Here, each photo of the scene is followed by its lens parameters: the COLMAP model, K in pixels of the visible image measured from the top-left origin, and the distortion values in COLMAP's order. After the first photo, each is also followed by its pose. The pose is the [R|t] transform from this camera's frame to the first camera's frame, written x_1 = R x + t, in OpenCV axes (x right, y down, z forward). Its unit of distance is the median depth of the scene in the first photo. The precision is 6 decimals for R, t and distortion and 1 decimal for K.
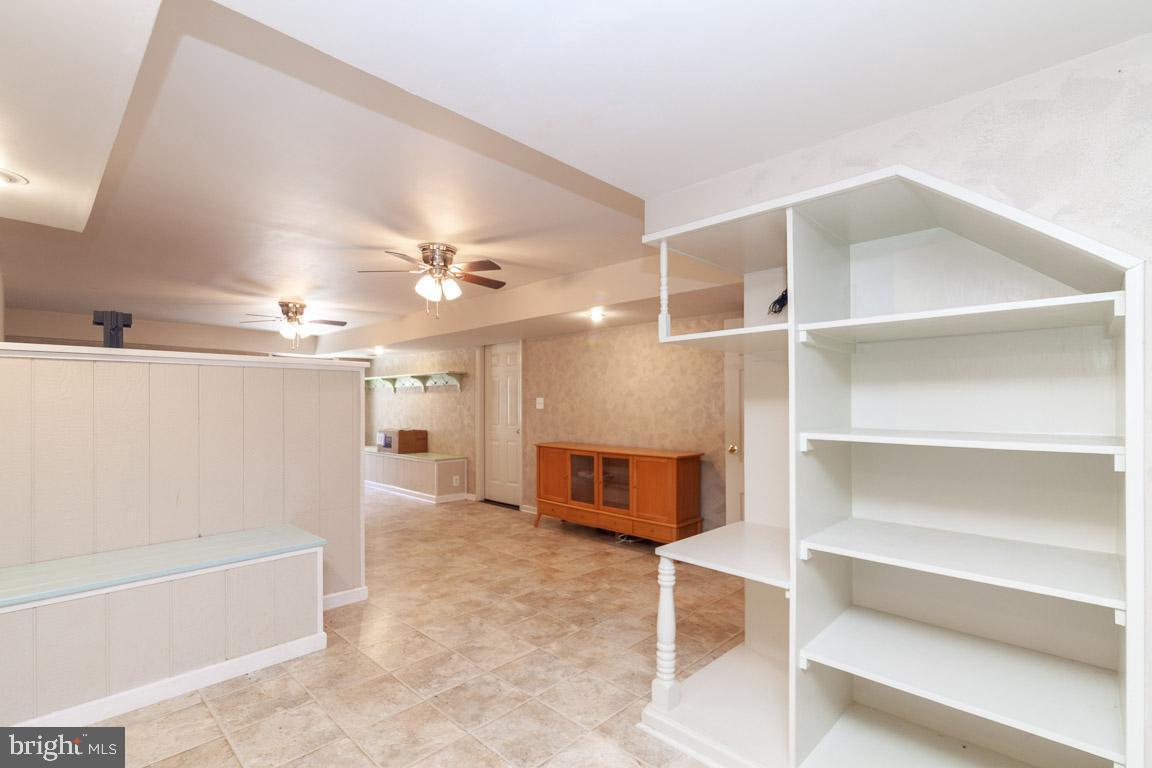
lens RADIAL K [[529.3, 0, 578.3], [0, 529.3, 404.4], [0, 0, 1]] dist [-0.002365, -0.000189]
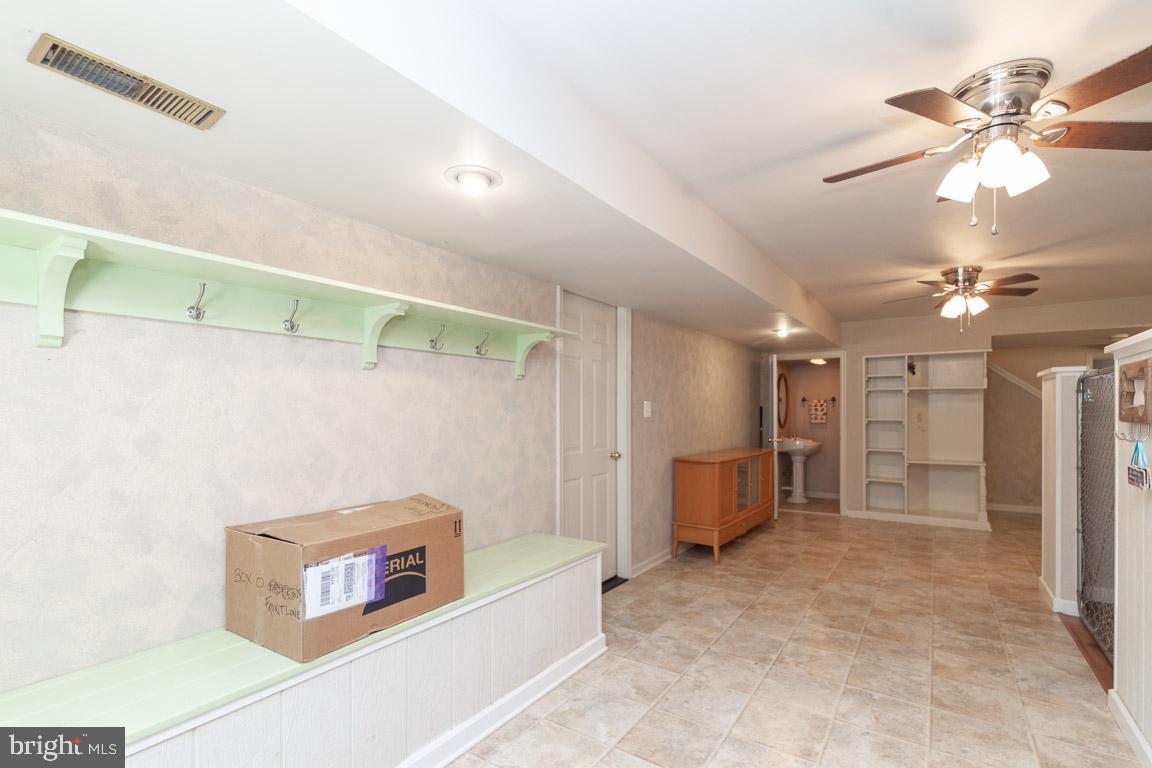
lens RADIAL K [[529.3, 0, 578.3], [0, 529.3, 404.4], [0, 0, 1]] dist [-0.002365, -0.000189]
pose [[-0.165621, 0.010523, 0.986133, -0.861737], [-0.001828, 0.999938, -0.010977, -0.000730], [-0.986188, -0.003621, -0.165591, 1.383686]]
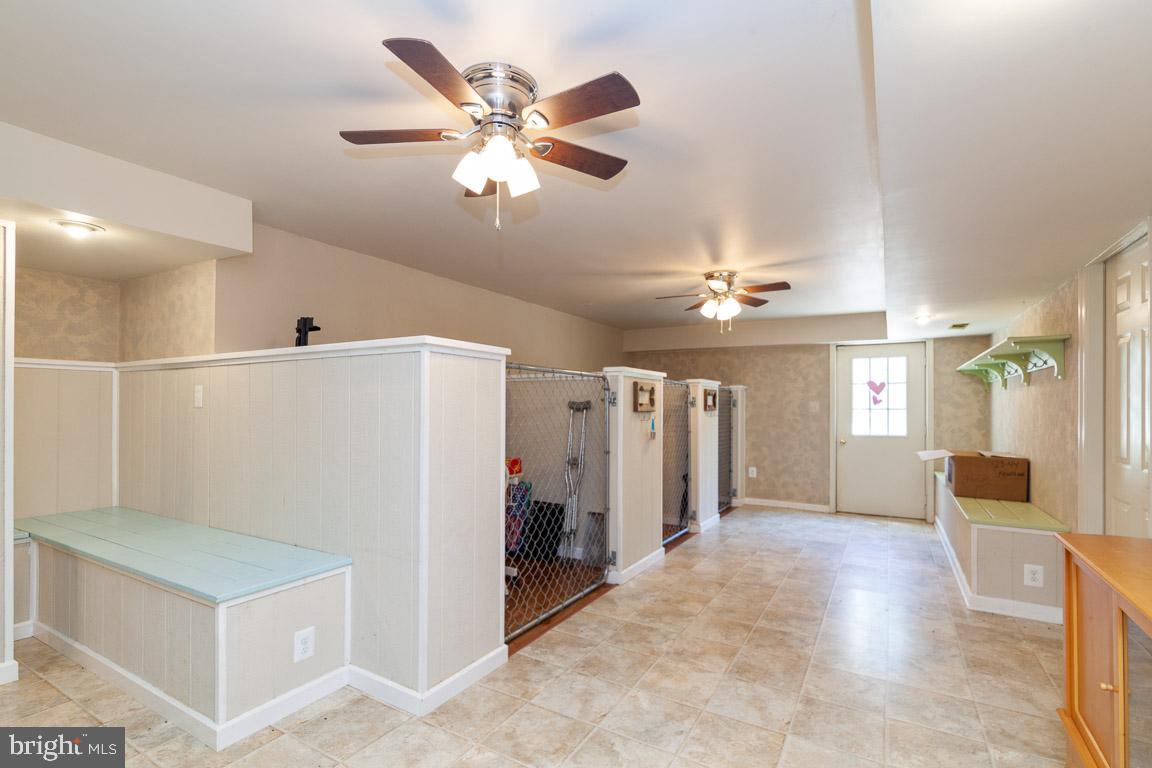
lens RADIAL K [[529.3, 0, 578.3], [0, 529.3, 404.4], [0, 0, 1]] dist [-0.002365, -0.000189]
pose [[0.231377, -0.003633, -0.972857, 0.163077], [-0.004795, 0.999977, -0.004875, 0.000576], [0.972852, 0.005793, 0.231355, 0.669835]]
